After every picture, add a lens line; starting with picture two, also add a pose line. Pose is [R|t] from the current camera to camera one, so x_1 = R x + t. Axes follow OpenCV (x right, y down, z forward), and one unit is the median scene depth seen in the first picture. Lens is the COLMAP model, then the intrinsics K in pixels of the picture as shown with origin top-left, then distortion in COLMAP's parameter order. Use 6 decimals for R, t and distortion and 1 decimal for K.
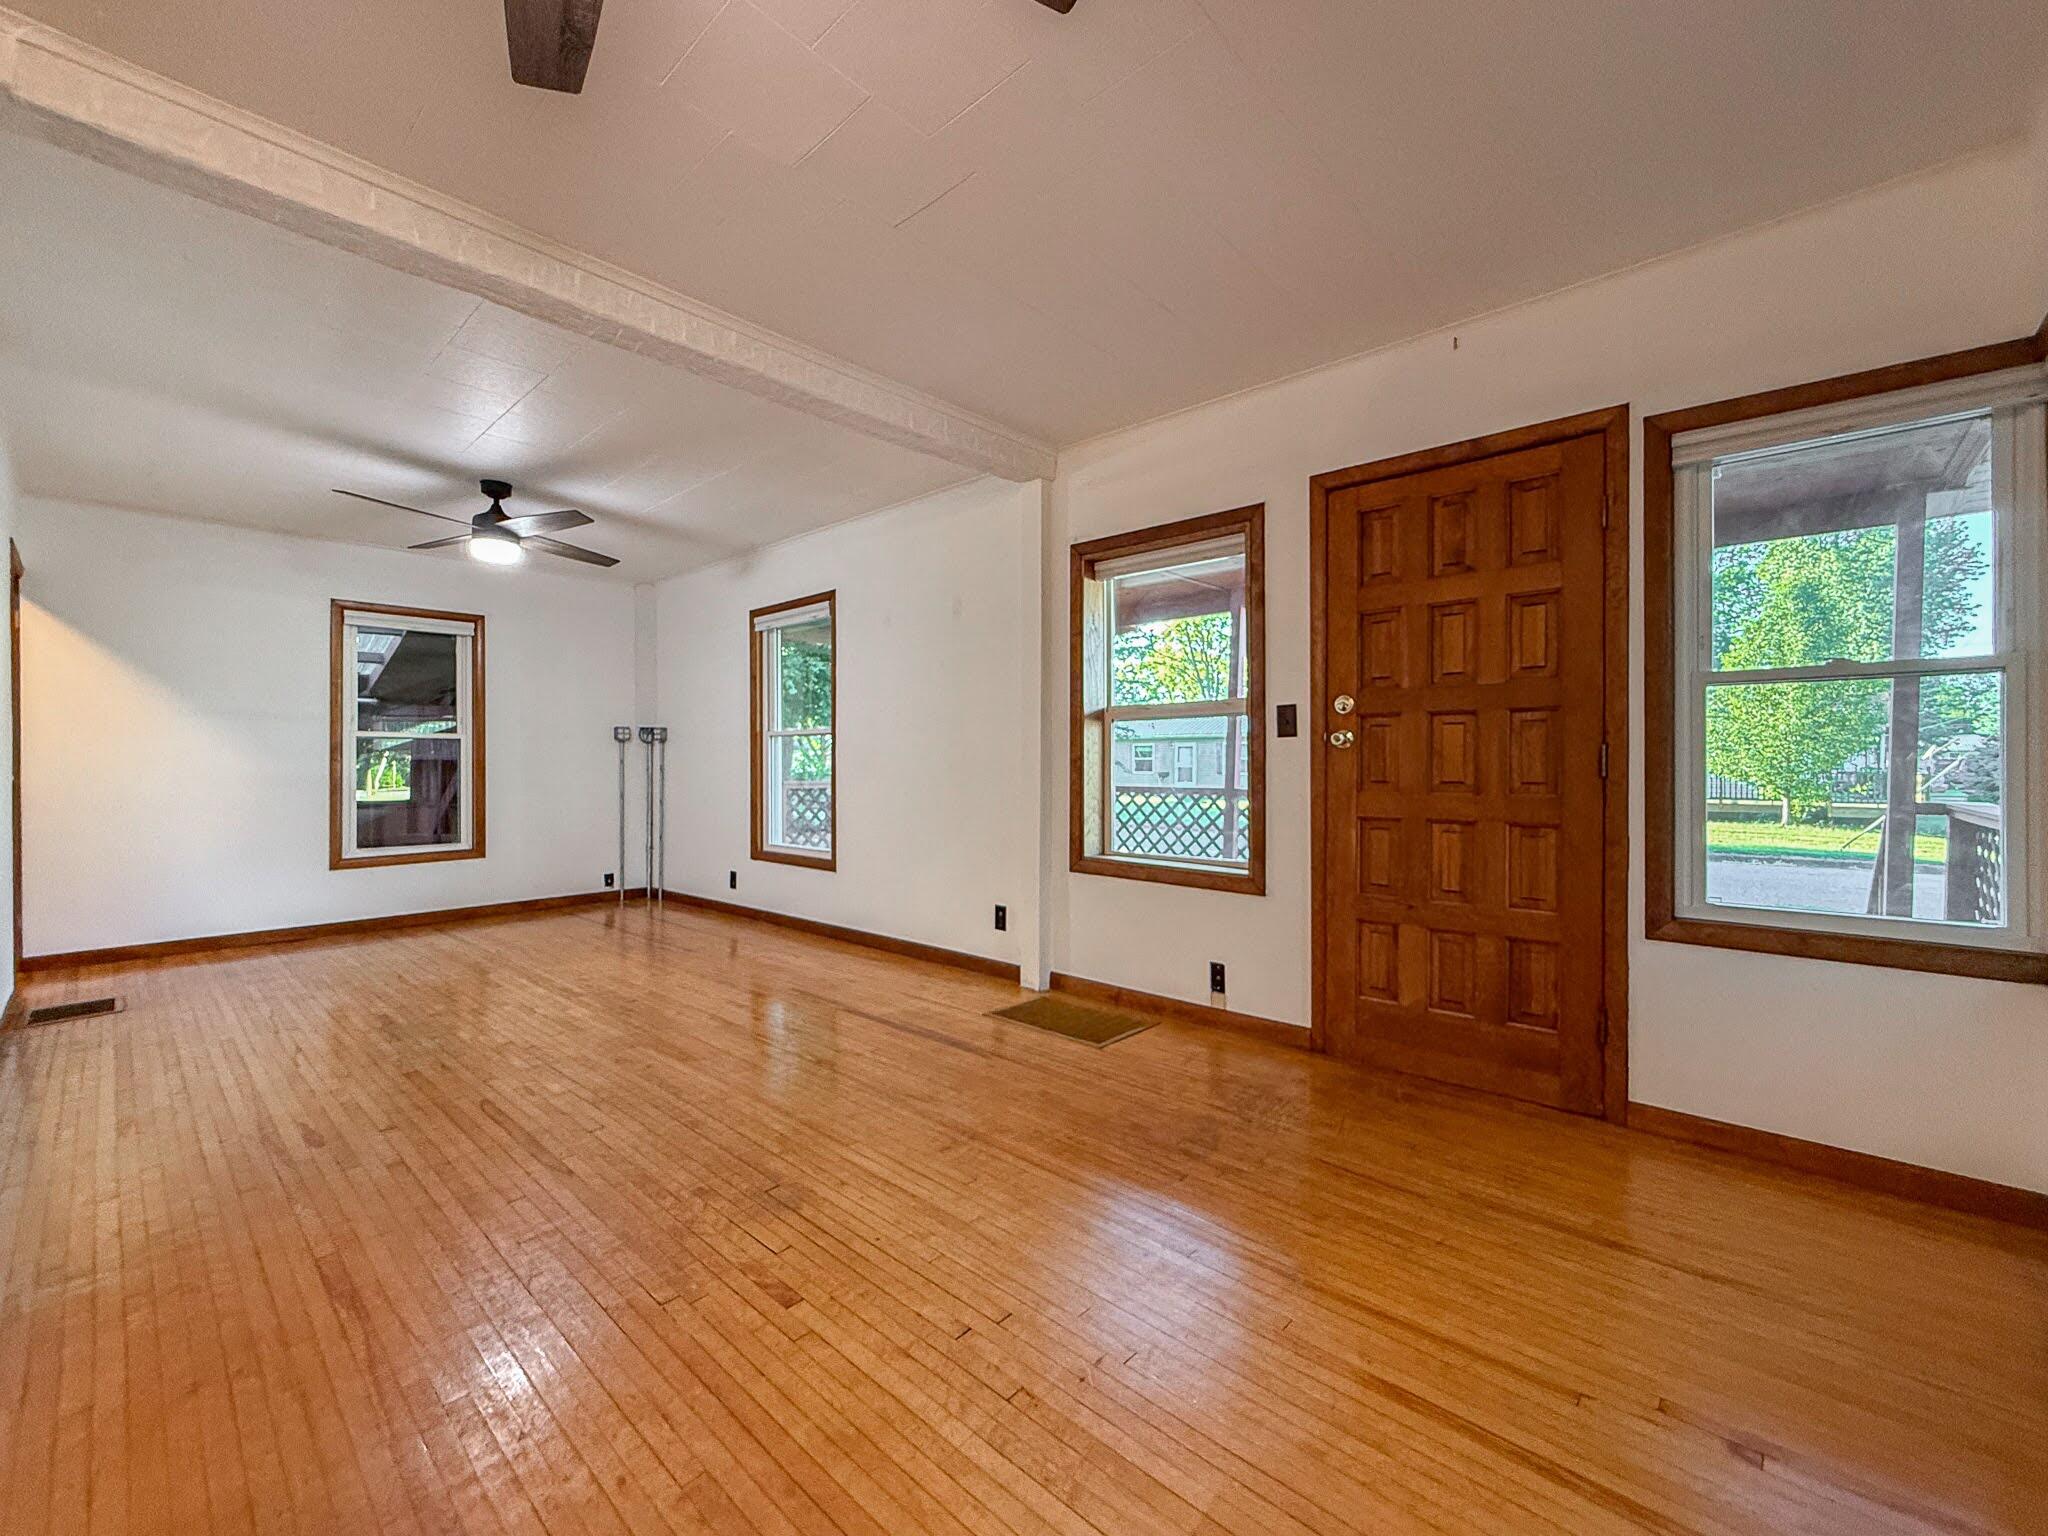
lens RADIAL K [[813.1, 0, 1016.1], [0, 813.1, 772.5], [0, 0, 1]] dist [-0.000646, 0.000090]
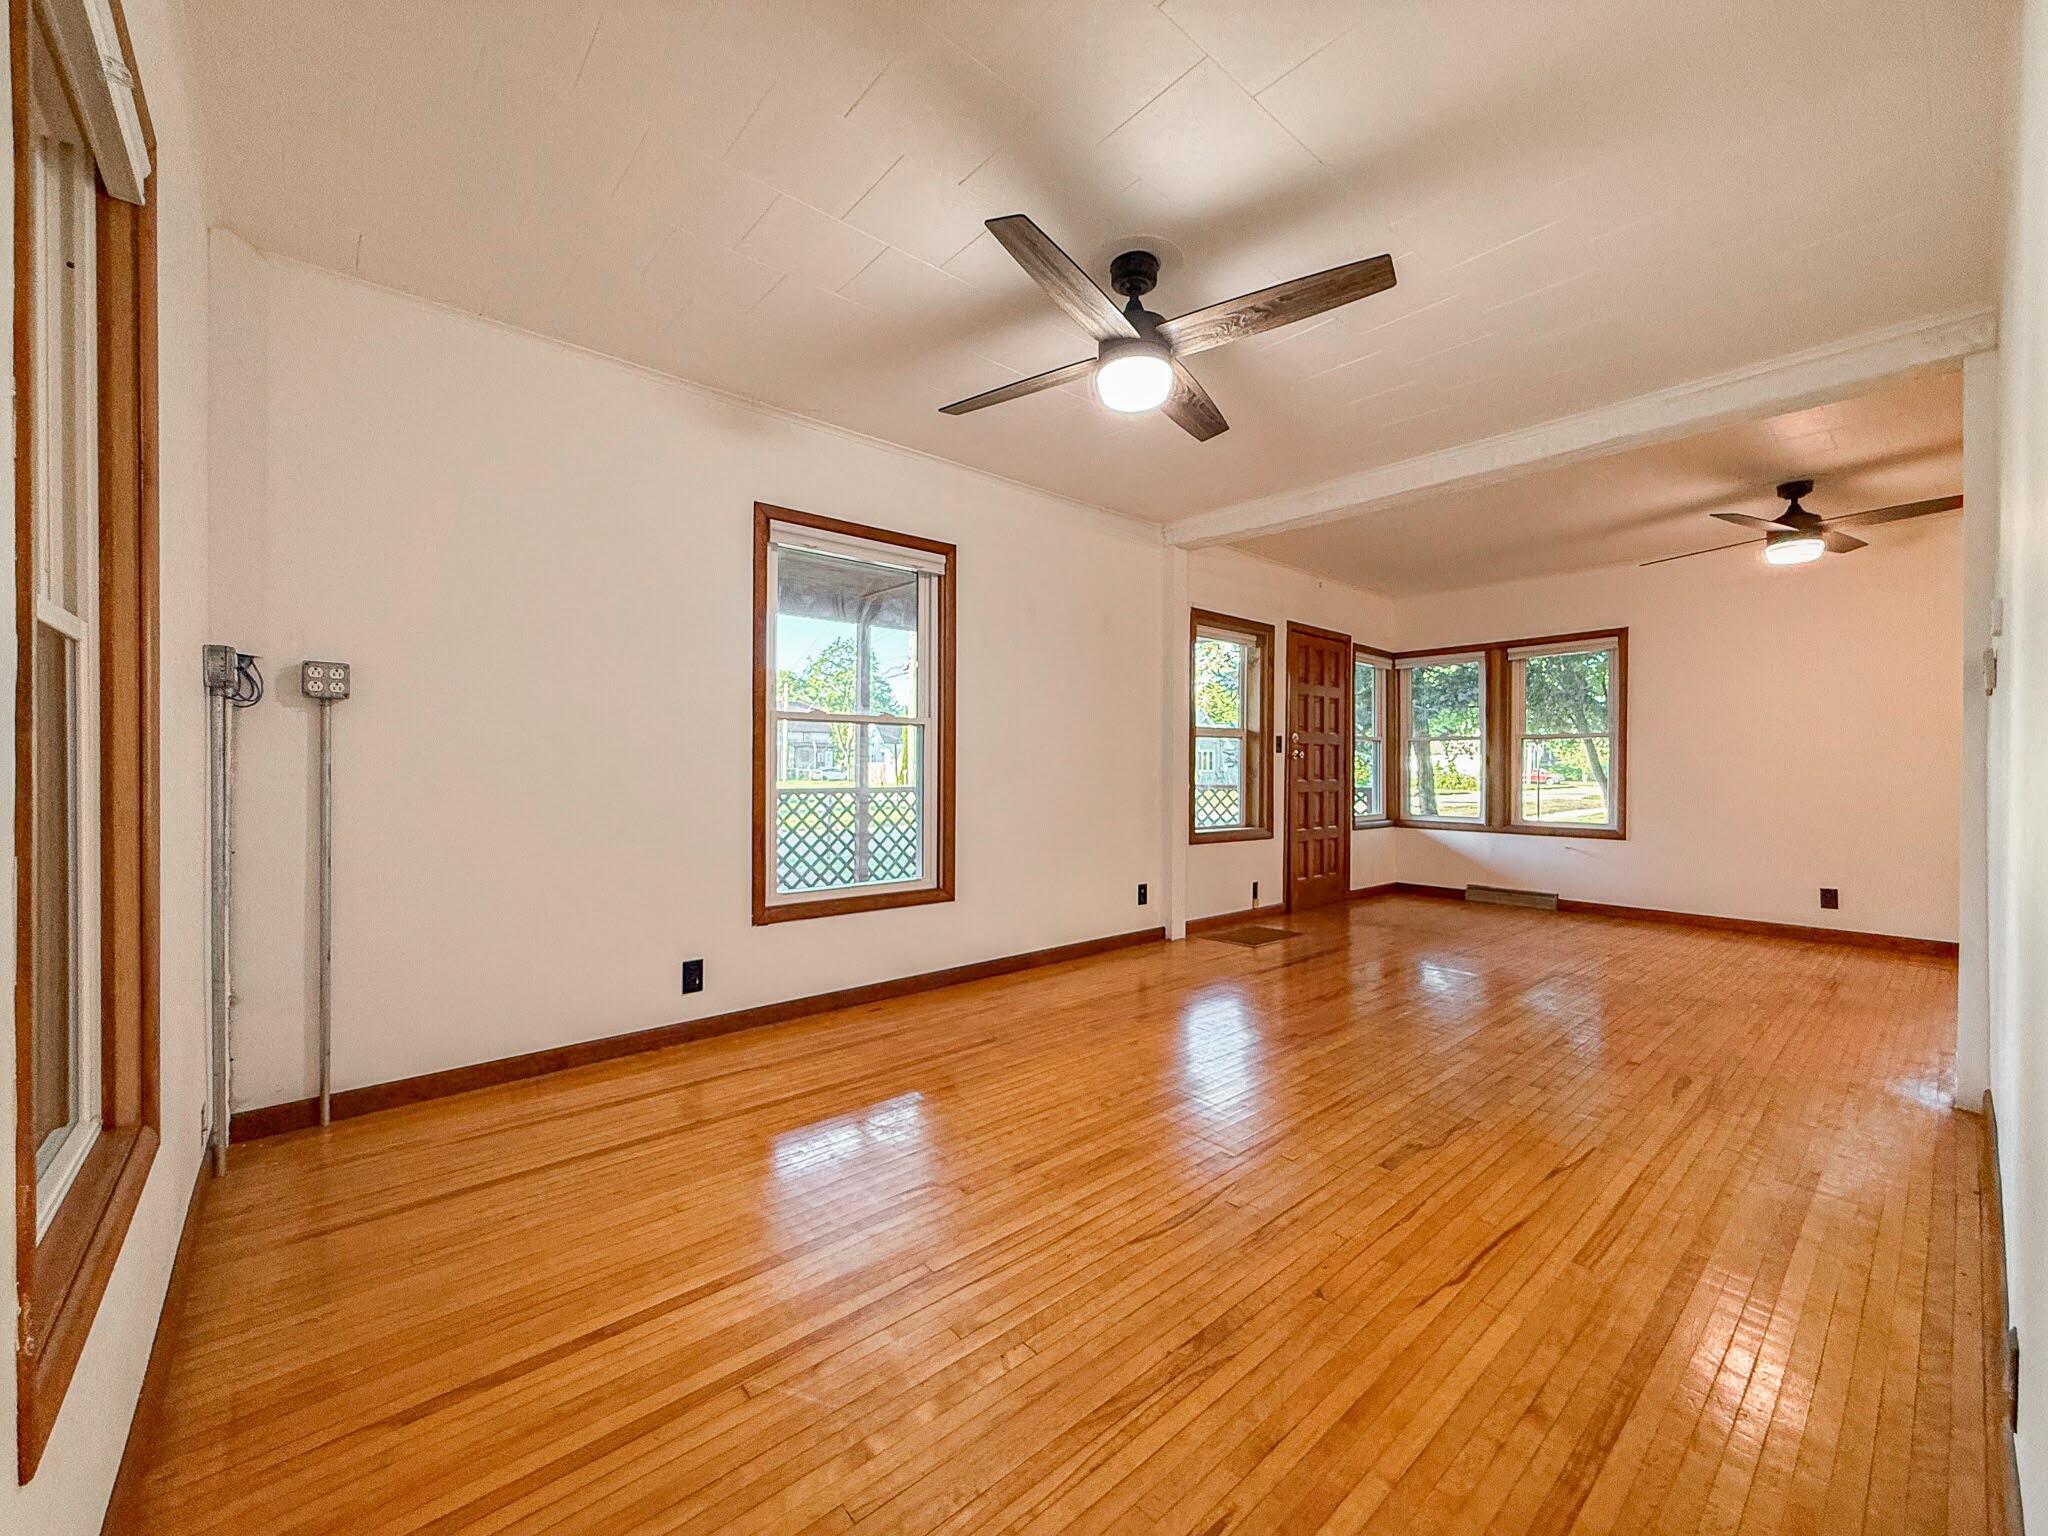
lens RADIAL K [[813.1, 0, 1016.1], [0, 813.1, 772.5], [0, 0, 1]] dist [-0.000646, 0.000090]
pose [[0.139108, -0.007470, 0.990249, -1.235066], [0.001779, 0.999972, 0.007293, -0.010011], [-0.990276, 0.000748, 0.139117, 1.021280]]
